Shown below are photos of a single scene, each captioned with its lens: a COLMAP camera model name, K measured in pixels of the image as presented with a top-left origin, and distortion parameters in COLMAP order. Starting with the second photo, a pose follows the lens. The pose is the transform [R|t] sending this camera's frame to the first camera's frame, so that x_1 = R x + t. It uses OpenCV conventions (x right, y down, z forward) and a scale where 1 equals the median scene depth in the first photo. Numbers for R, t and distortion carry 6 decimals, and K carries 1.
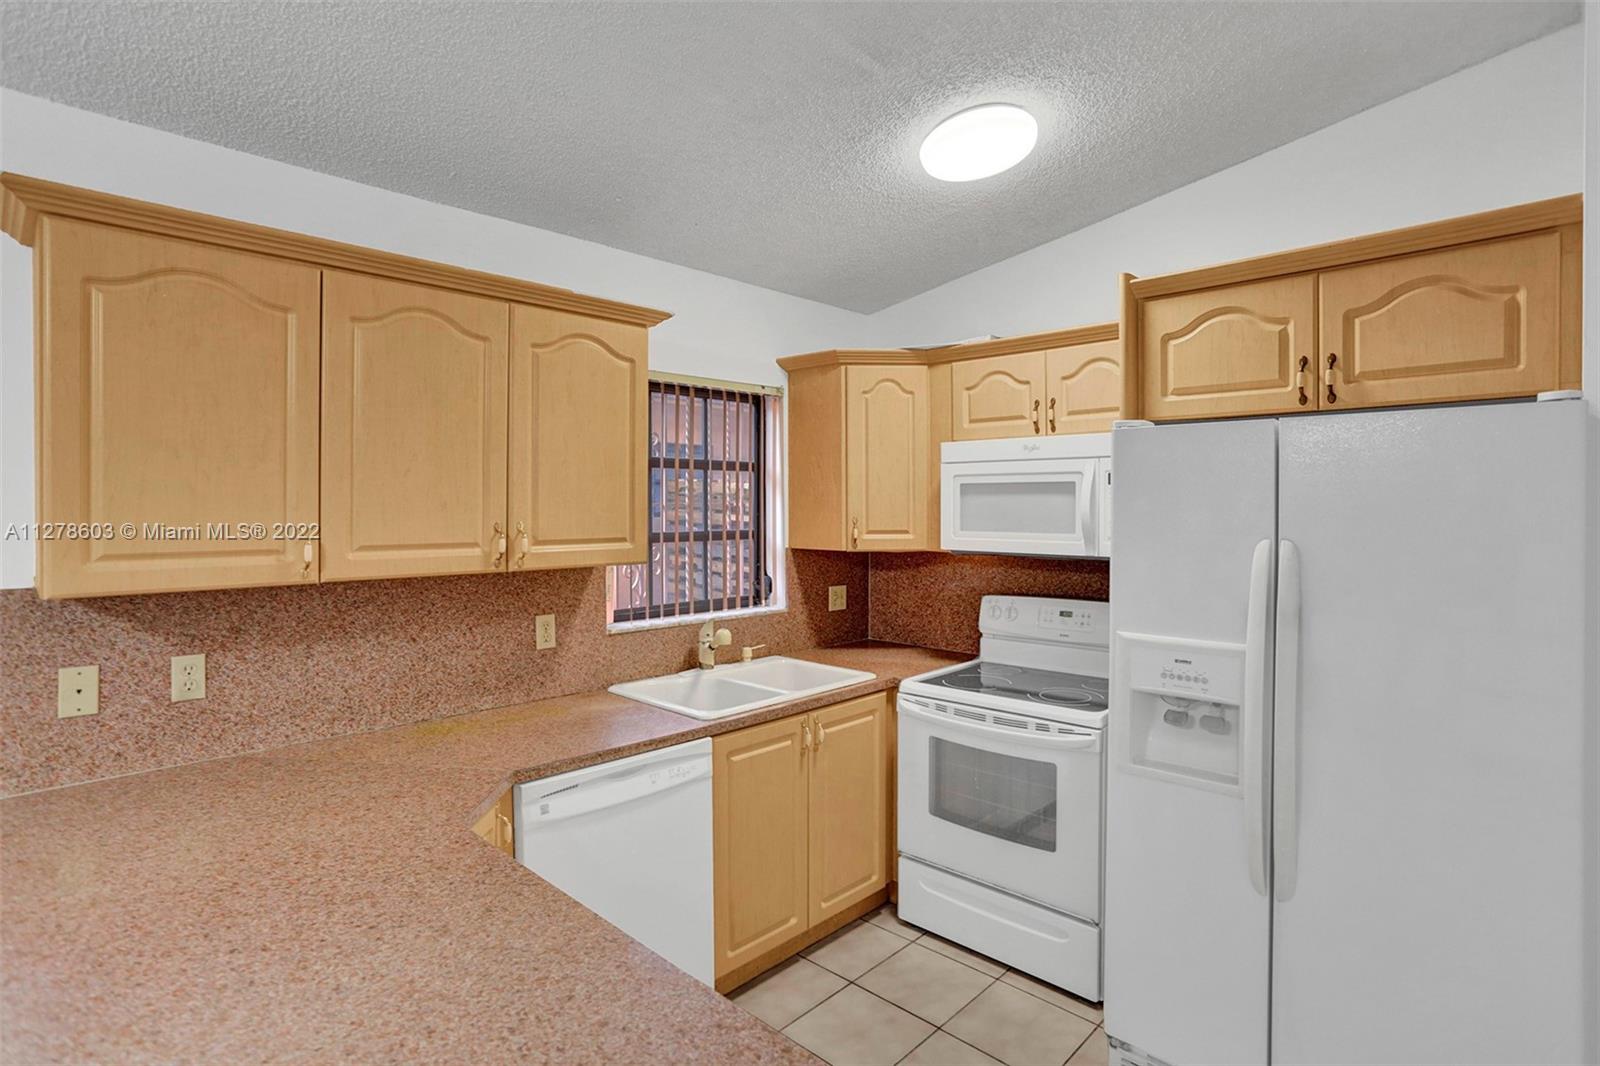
lens RADIAL K [[782.5, 0, 771.0], [0, 782.5, 509.1], [0, 0, 1]] dist [-0.065042, 0.030241]
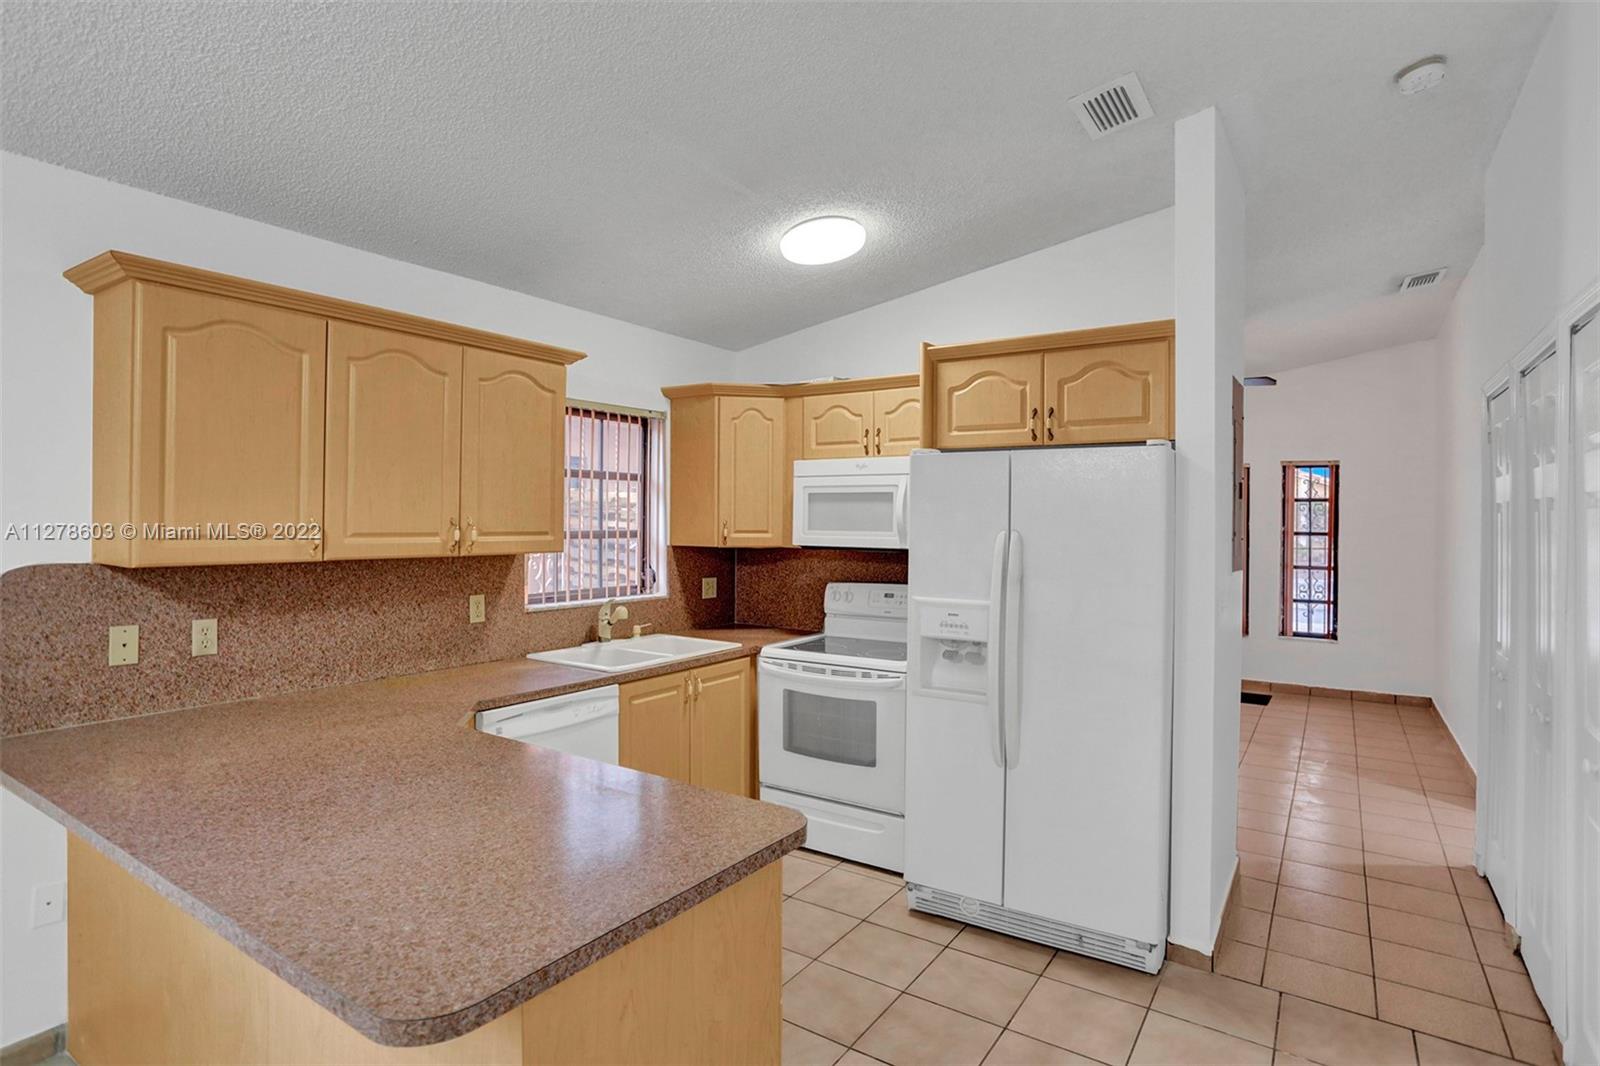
lens RADIAL K [[781.8, 0, 789.5], [0, 781.8, 507.5], [0, 0, 1]] dist [-0.058569, 0.029245]
pose [[0.979984, 0.009166, 0.198865, -0.051764], [-0.005637, 0.999817, -0.018301, 0.017802], [-0.198996, 0.016814, 0.979856, -0.306445]]
